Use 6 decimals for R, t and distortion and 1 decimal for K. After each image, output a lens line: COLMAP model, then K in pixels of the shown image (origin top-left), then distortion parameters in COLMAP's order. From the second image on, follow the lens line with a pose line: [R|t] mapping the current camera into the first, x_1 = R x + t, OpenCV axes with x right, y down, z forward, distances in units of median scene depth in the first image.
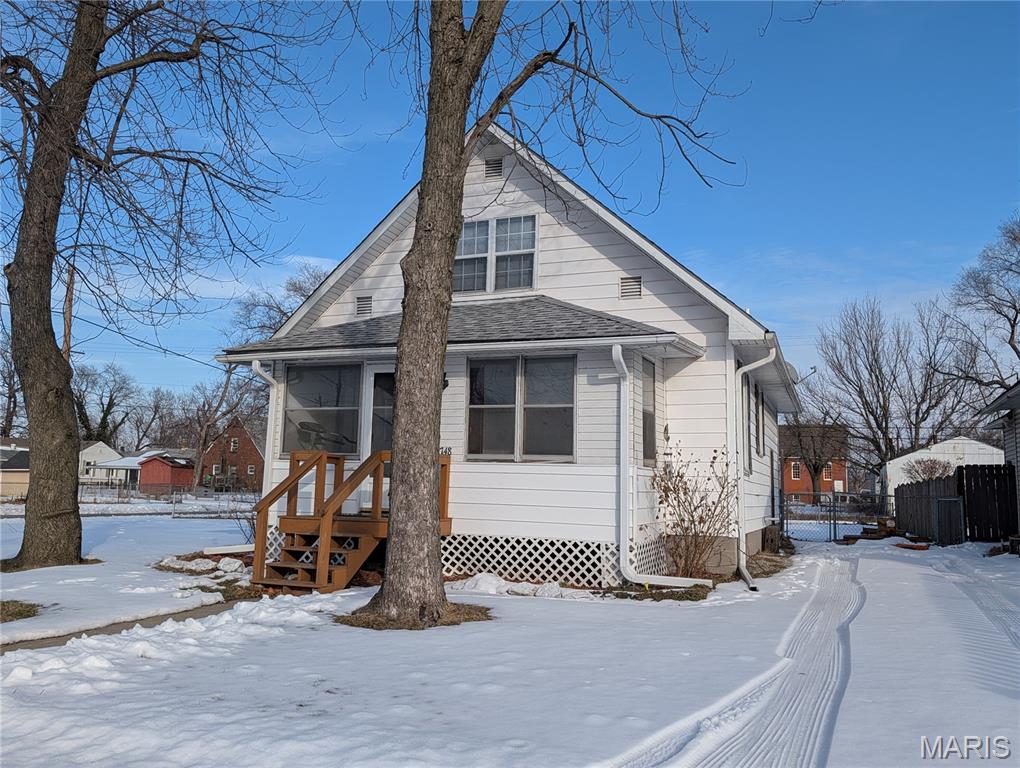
lens RADIAL K [[896.9, 0, 510.0], [0, 896.9, 384.0], [0, 0, 1]] dist [0.136765, -0.331416]
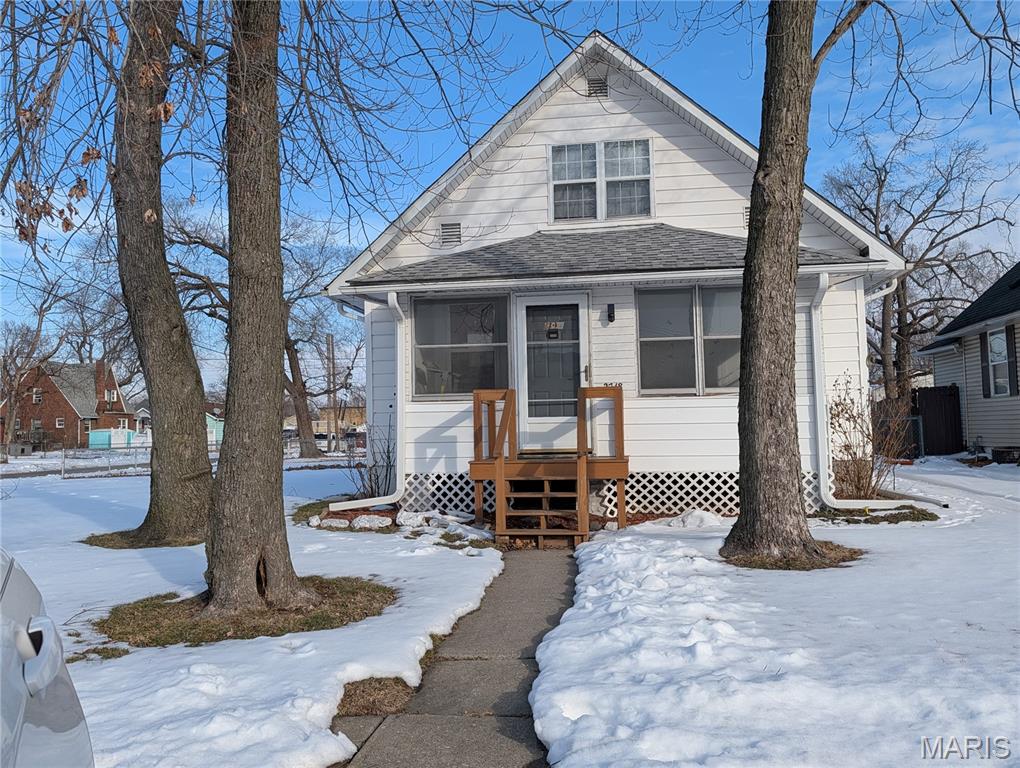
lens RADIAL K [[896.6, 0, 510.0], [0, 896.6, 384.0], [0, 0, 1]] dist [0.020053, 0.009712]
pose [[0.963453, -0.030622, 0.266123, -0.384770], [0.012939, 0.997605, 0.067946, 0.005292], [-0.267566, -0.062020, 0.961541, 0.107535]]
